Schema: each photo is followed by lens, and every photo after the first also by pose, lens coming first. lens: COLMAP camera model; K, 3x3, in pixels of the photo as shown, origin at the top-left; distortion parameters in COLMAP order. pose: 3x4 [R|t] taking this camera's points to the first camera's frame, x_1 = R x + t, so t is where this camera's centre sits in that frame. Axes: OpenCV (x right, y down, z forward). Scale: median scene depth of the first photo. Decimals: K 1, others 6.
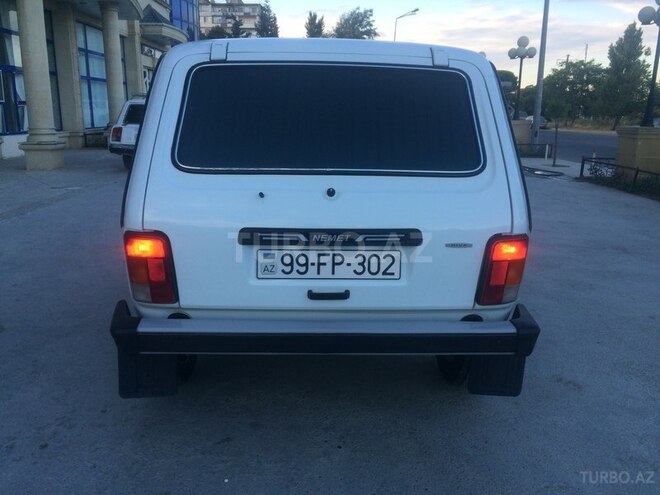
lens RADIAL K [[570.0, 0, 330.0], [0, 570.0, 247.5], [0, 0, 1]] dist [0.094230, -0.130827]
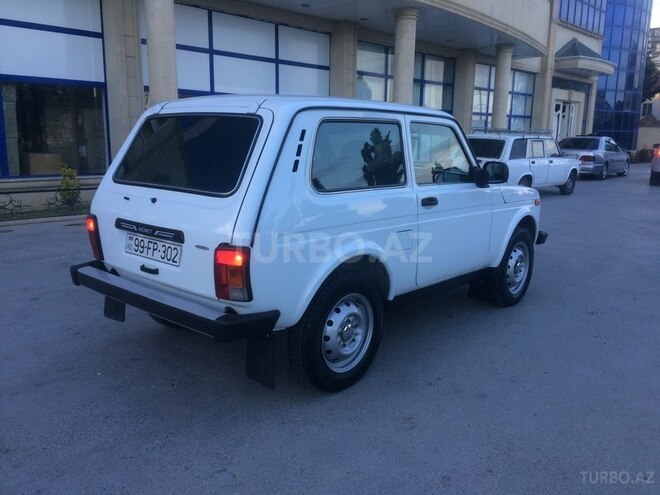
lens RADIAL K [[570.0, 0, 330.0], [0, 570.0, 247.5], [0, 0, 1]] dist [0.094230, -0.130827]
pose [[0.724687, 0.132310, -0.676257, 1.329042], [-0.167575, 0.985770, 0.013291, -0.070708], [0.668392, 0.103692, 0.736546, 0.216262]]
